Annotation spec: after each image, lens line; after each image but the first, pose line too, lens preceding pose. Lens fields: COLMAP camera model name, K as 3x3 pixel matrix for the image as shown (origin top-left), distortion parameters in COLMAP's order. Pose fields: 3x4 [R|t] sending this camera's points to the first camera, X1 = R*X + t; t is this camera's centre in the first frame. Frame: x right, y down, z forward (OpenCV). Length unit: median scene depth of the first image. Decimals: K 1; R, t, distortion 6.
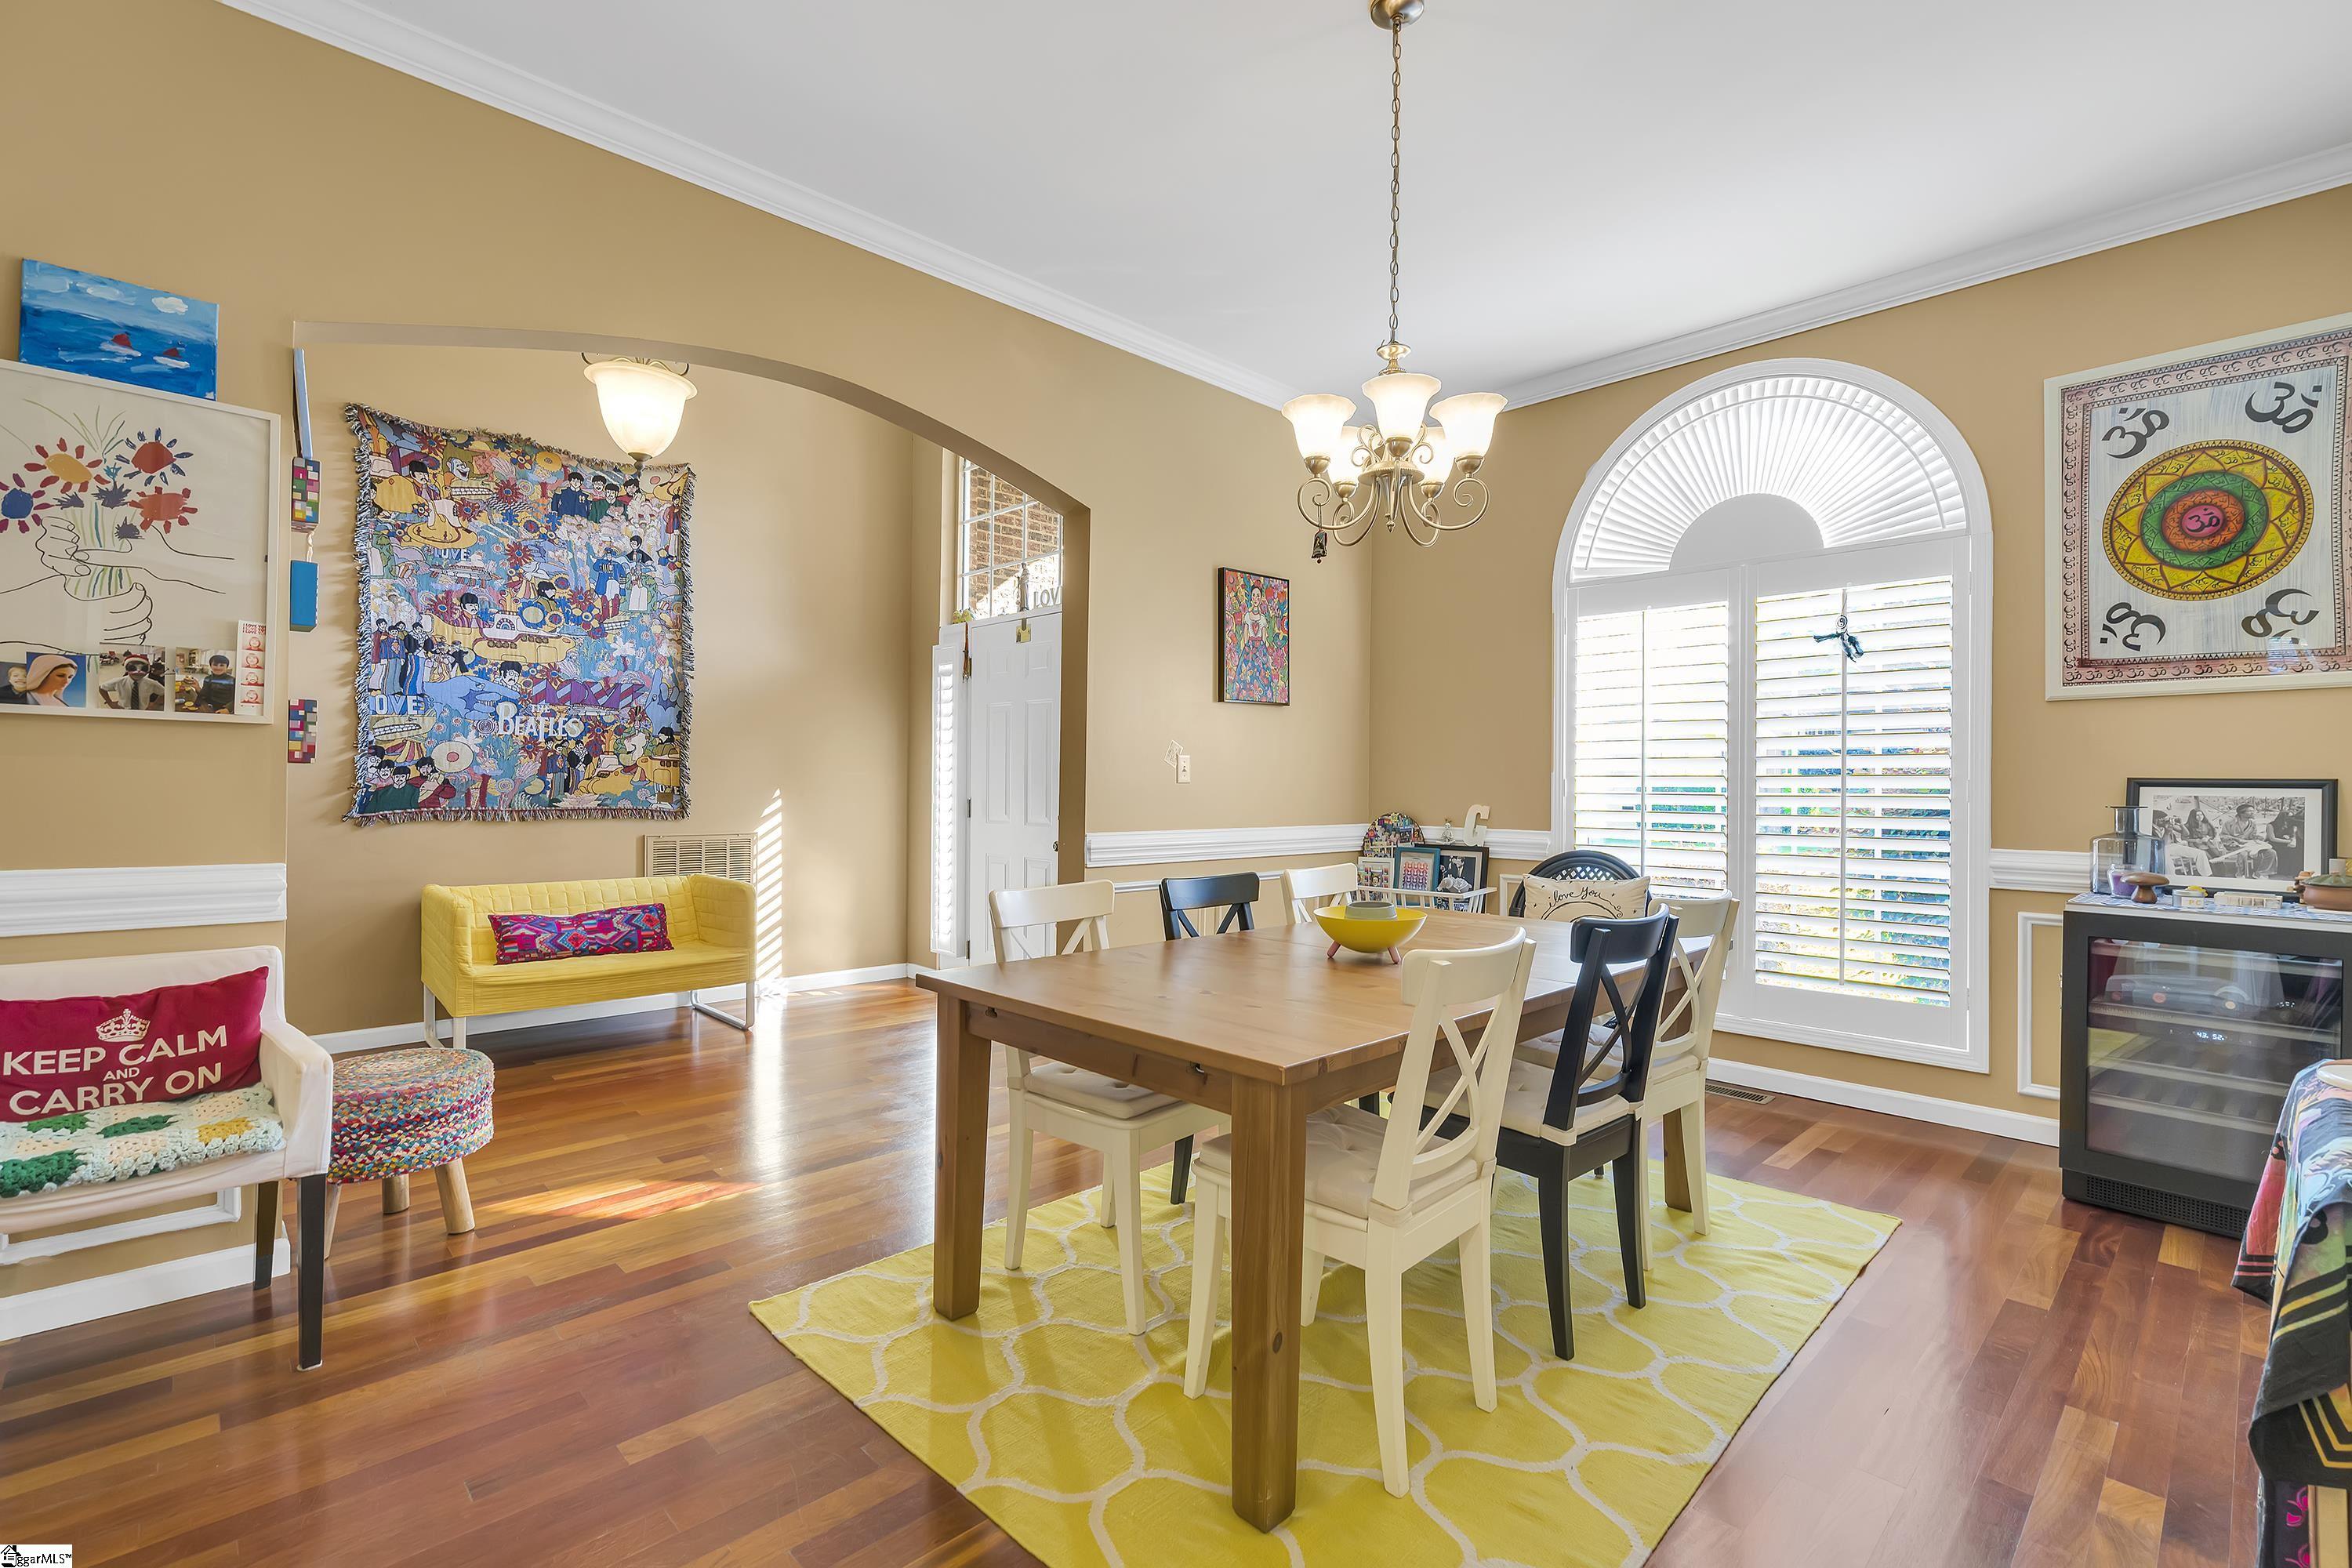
lens RADIAL K [[1048.9, 0, 1184.6], [0, 1048.9, 785.5], [0, 0, 1]] dist [-0.005632, 0.000874]
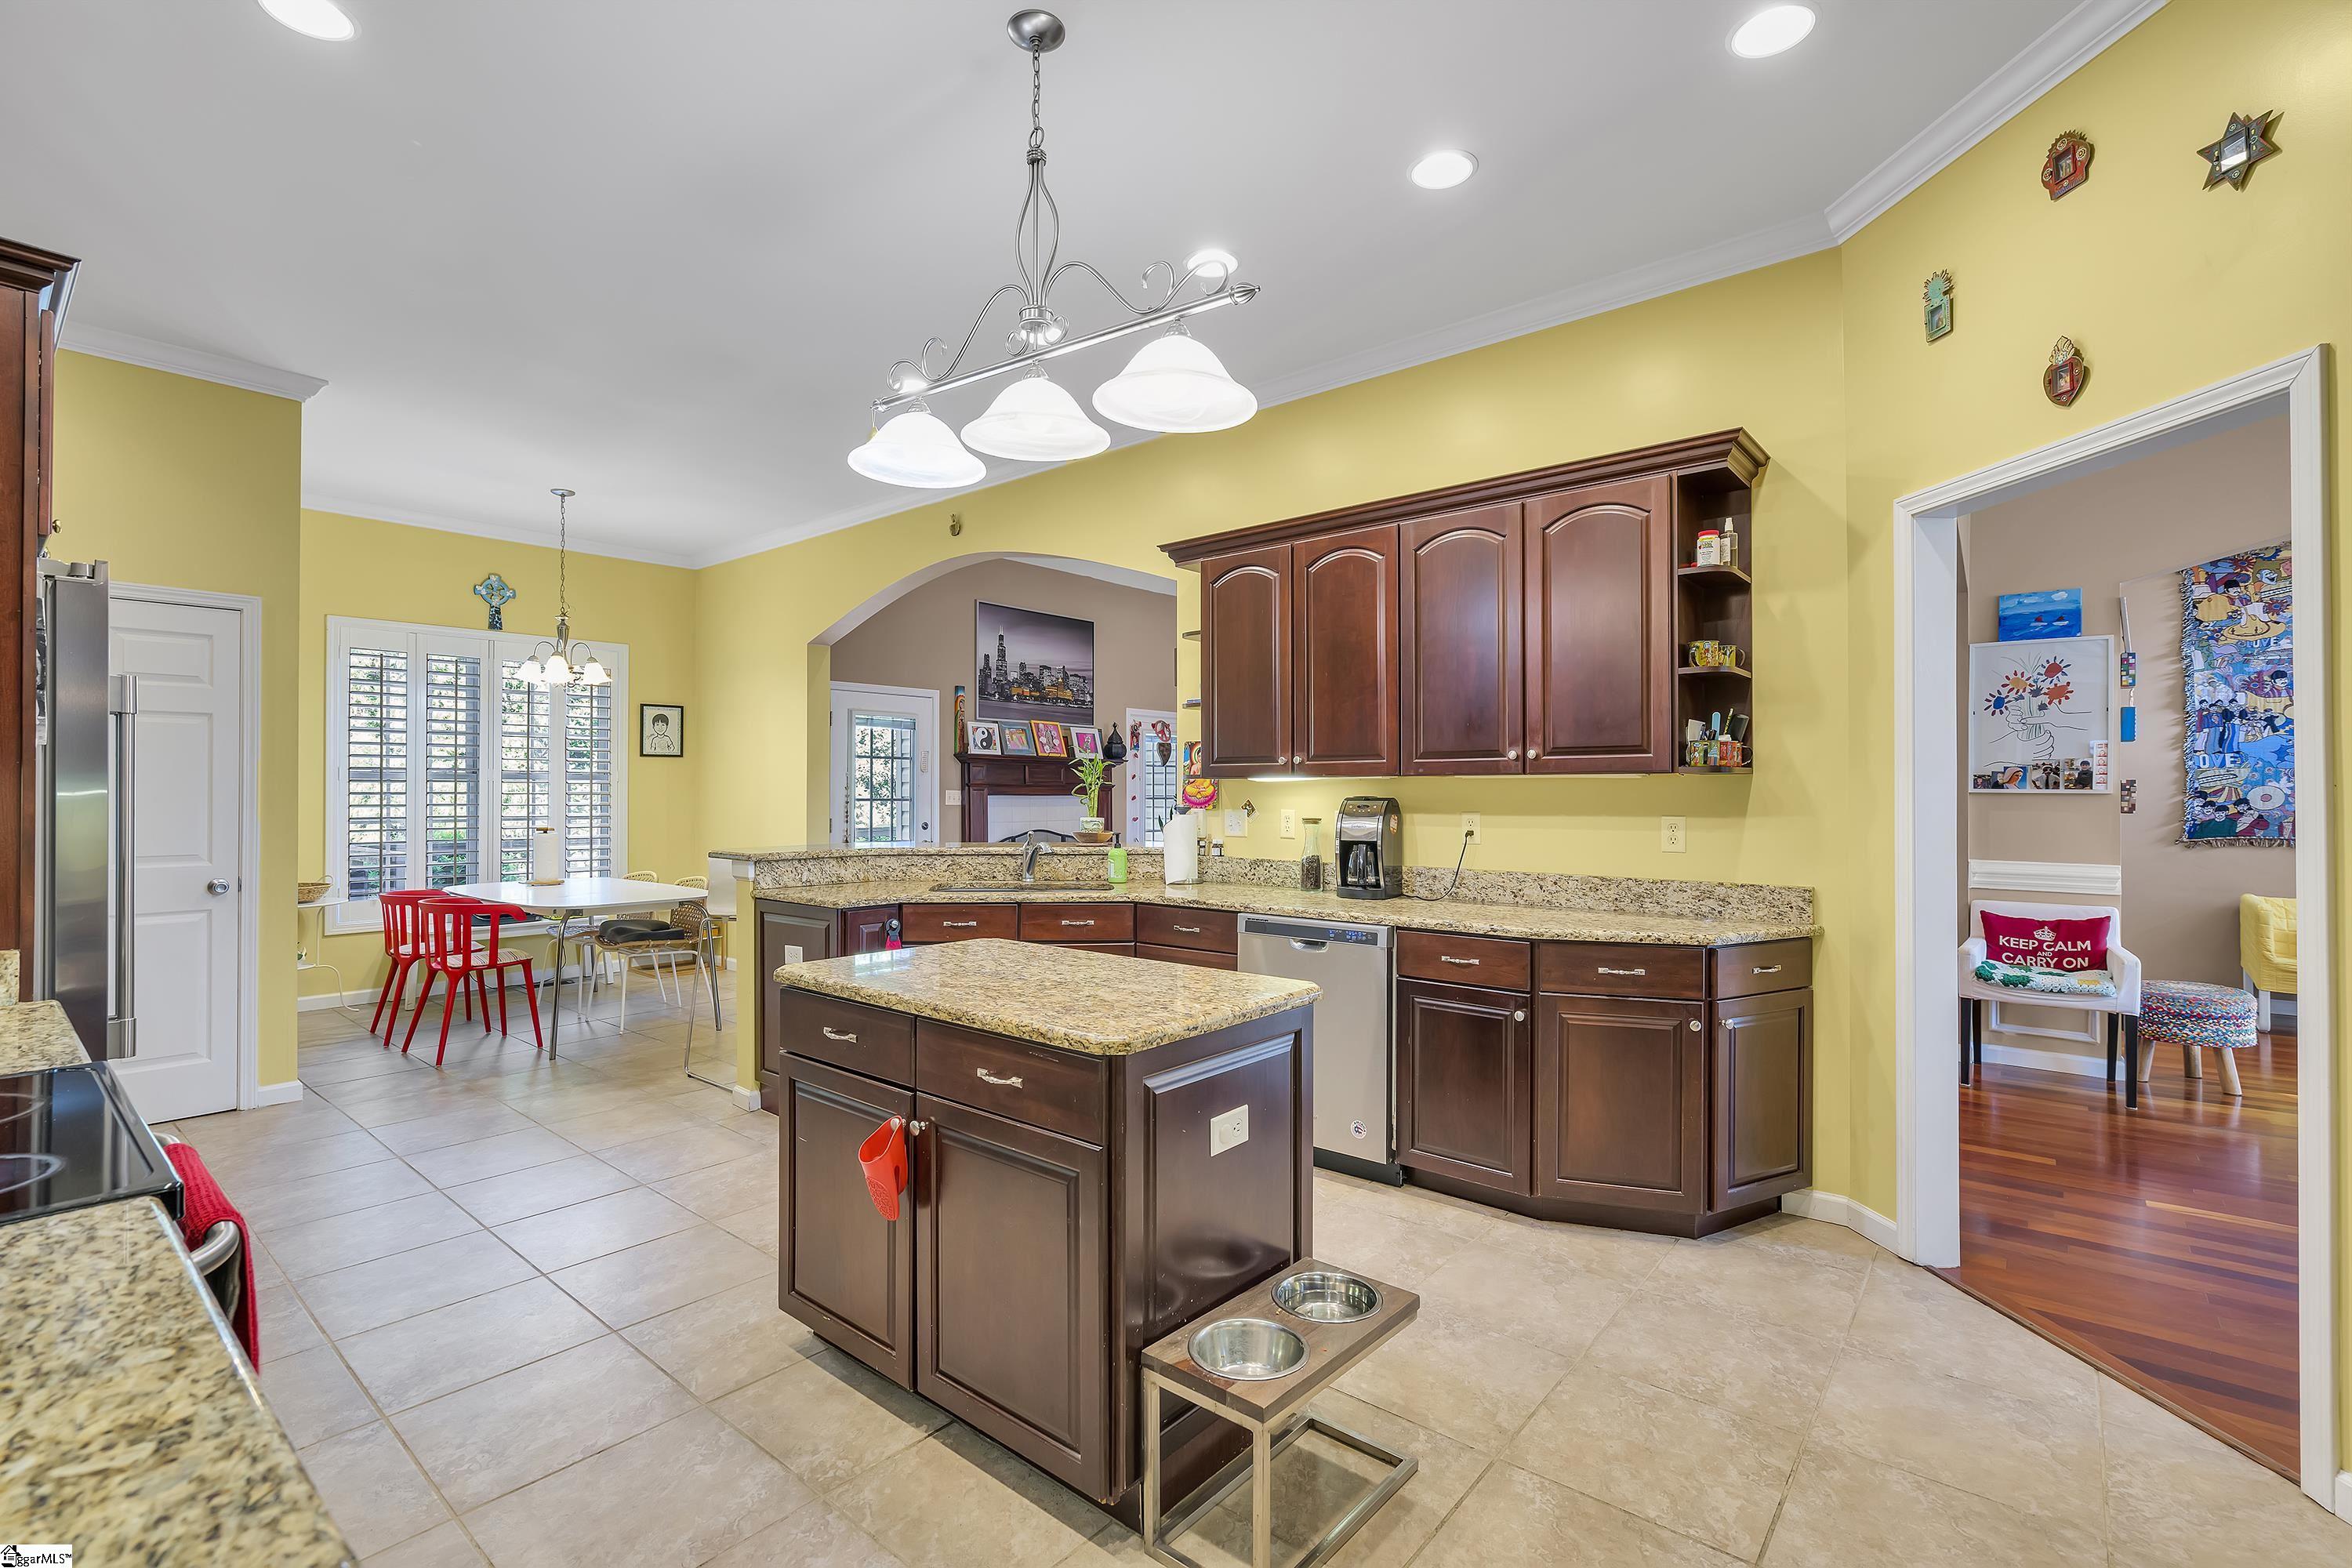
lens RADIAL K [[1046.1, 0, 1179.2], [0, 1046.1, 787.5], [0, 0, 1]] dist [-0.000739, 0.000165]
pose [[0.100077, -0.015487, -0.994859, 0.488899], [0.001366, 0.999880, -0.015427, -0.023134], [0.994979, 0.000185, 0.100086, -0.507290]]
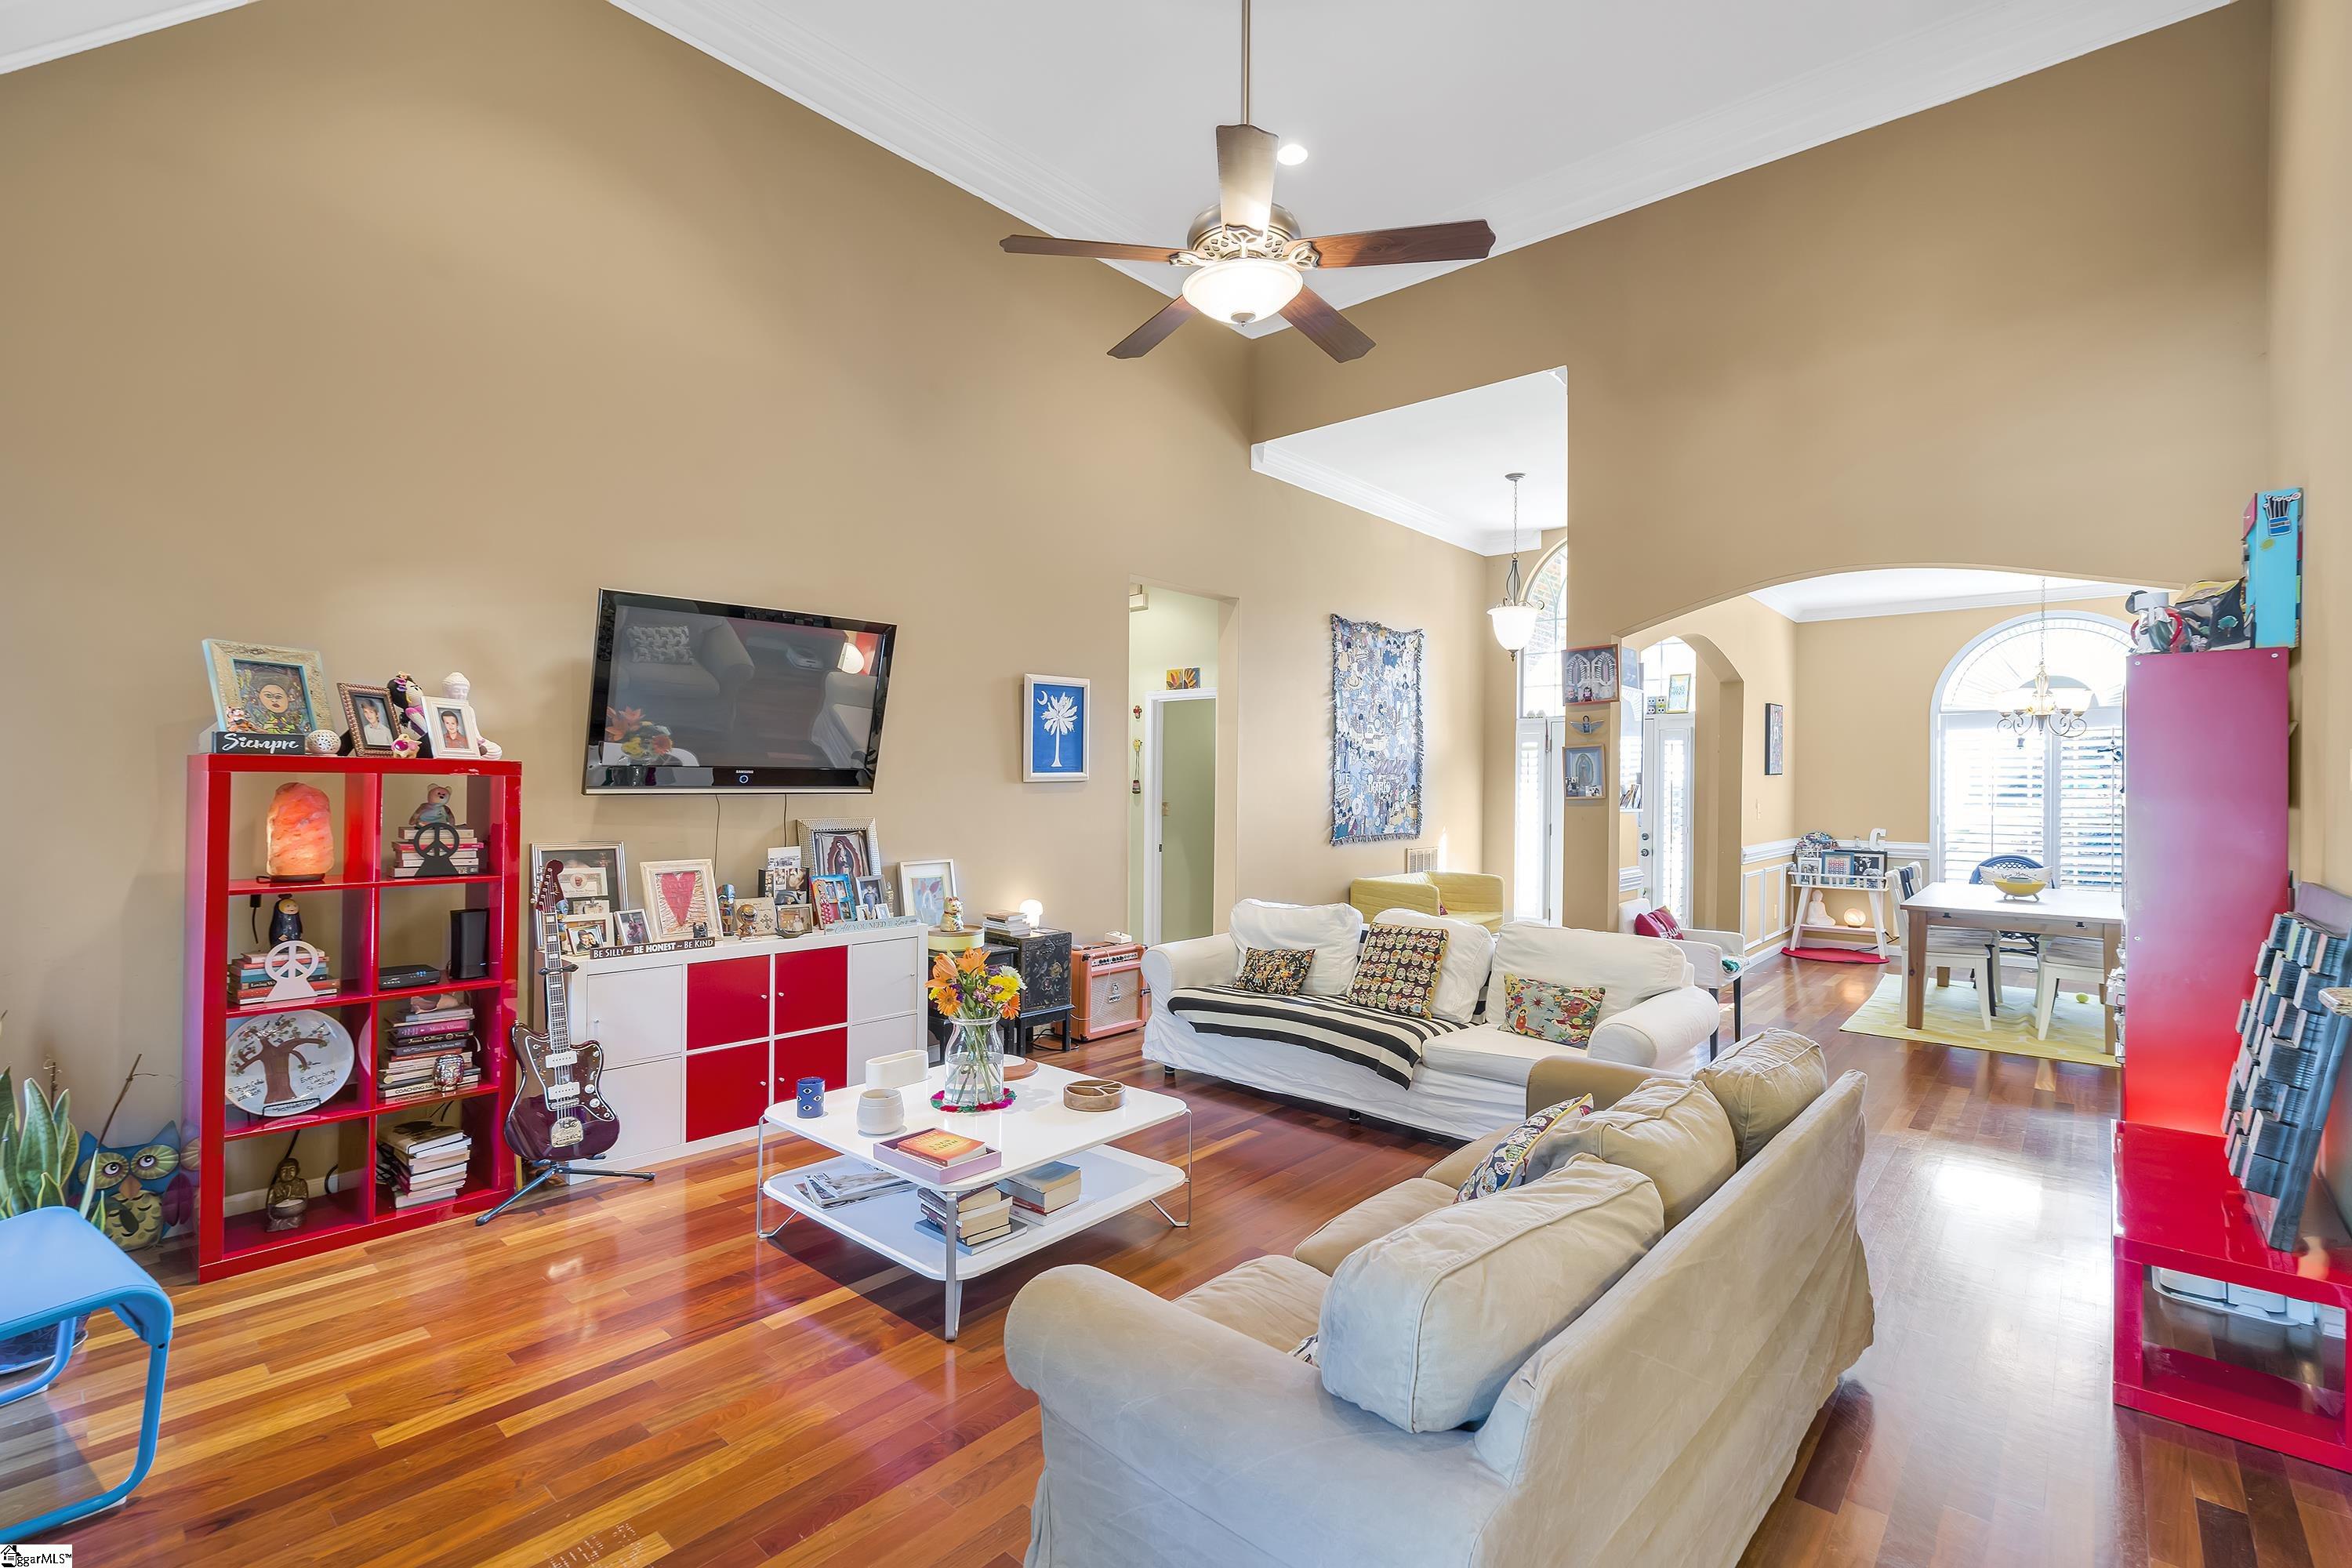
lens RADIAL K [[1048.9, 0, 1184.6], [0, 1048.9, 785.5], [0, 0, 1]] dist [-0.005632, 0.000874]
pose [[0.996740, -0.002857, 0.080625, -1.200294], [0.002566, 0.999990, 0.003706, -0.073996], [-0.080635, -0.003487, 0.996738, -0.799138]]
